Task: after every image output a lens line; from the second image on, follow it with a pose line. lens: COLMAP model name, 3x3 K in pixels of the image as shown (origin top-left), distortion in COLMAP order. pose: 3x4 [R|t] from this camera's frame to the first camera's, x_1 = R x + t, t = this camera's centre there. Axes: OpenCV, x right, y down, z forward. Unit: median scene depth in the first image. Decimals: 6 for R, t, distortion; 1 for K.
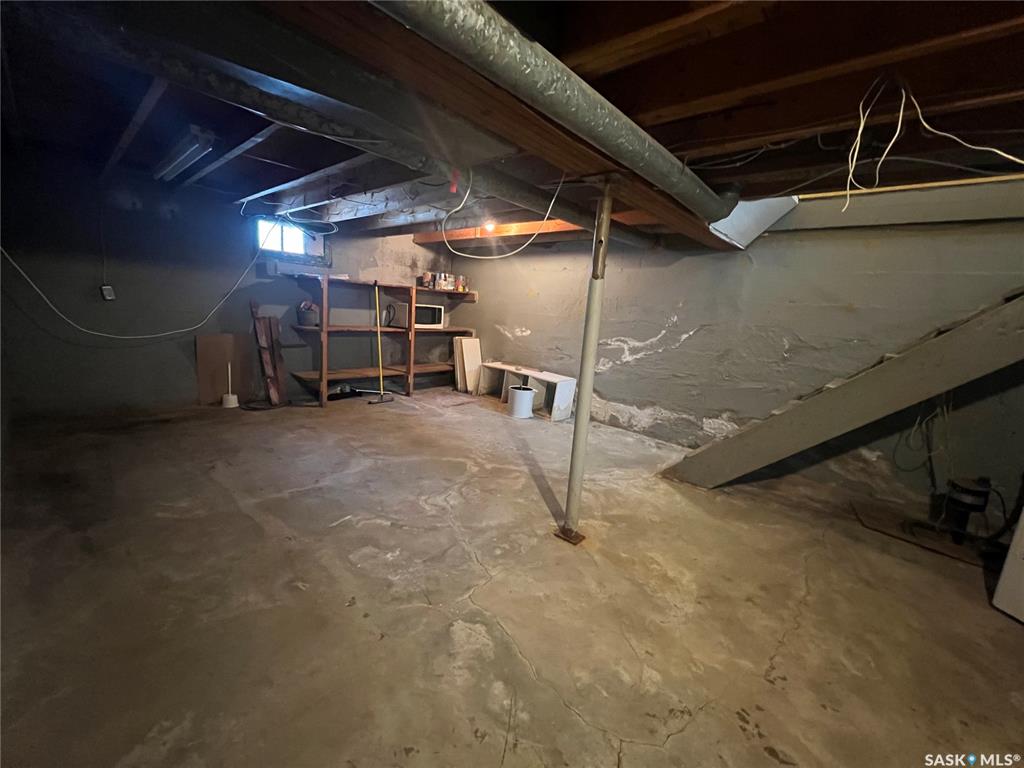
lens RADIAL K [[409.1, 0, 506.7], [0, 409.1, 384.5], [0, 0, 1]] dist [-0.001003, -0.000013]
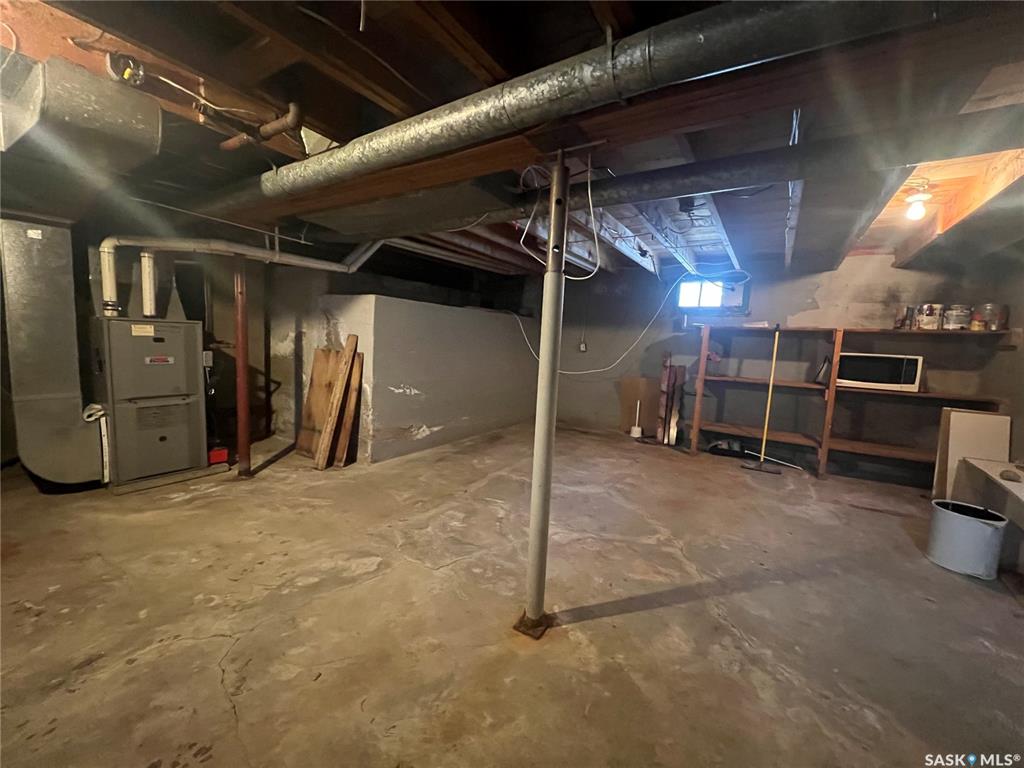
lens RADIAL K [[409.1, 0, 513.1], [0, 409.1, 382.3], [0, 0, 1]] dist [-0.001003, -0.000013]
pose [[0.165317, 0.034770, -0.985627, 0.626395], [-0.218912, 0.975742, -0.002296, -0.028872], [0.961638, 0.216145, 0.168919, 0.550506]]
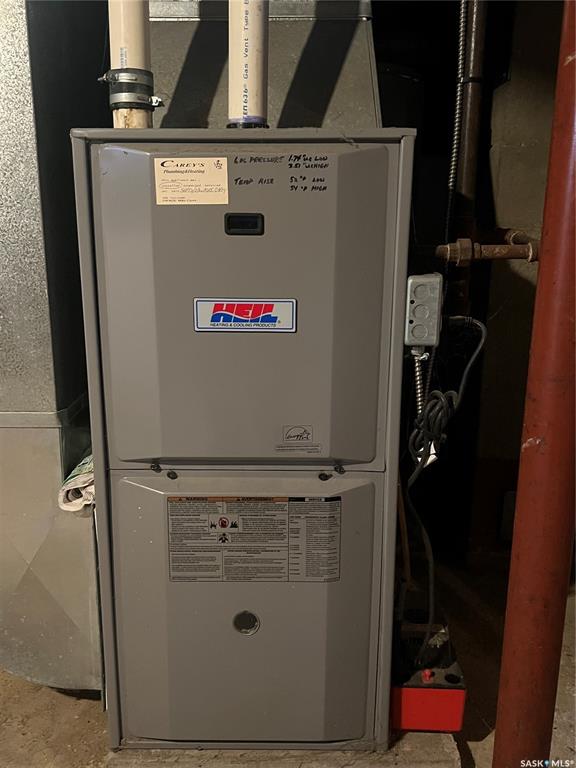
lens RADIAL K [[689.6, 0, 288.0], [0, 689.6, 384.2], [0, 0, 1]] dist [0.010500, 0.002387]
pose [[-0.717717, 0.083444, -0.691317, -0.150175], [-0.193693, 0.929689, 0.313307, 0.010204], [0.668853, 0.358769, -0.651091, 0.205575]]
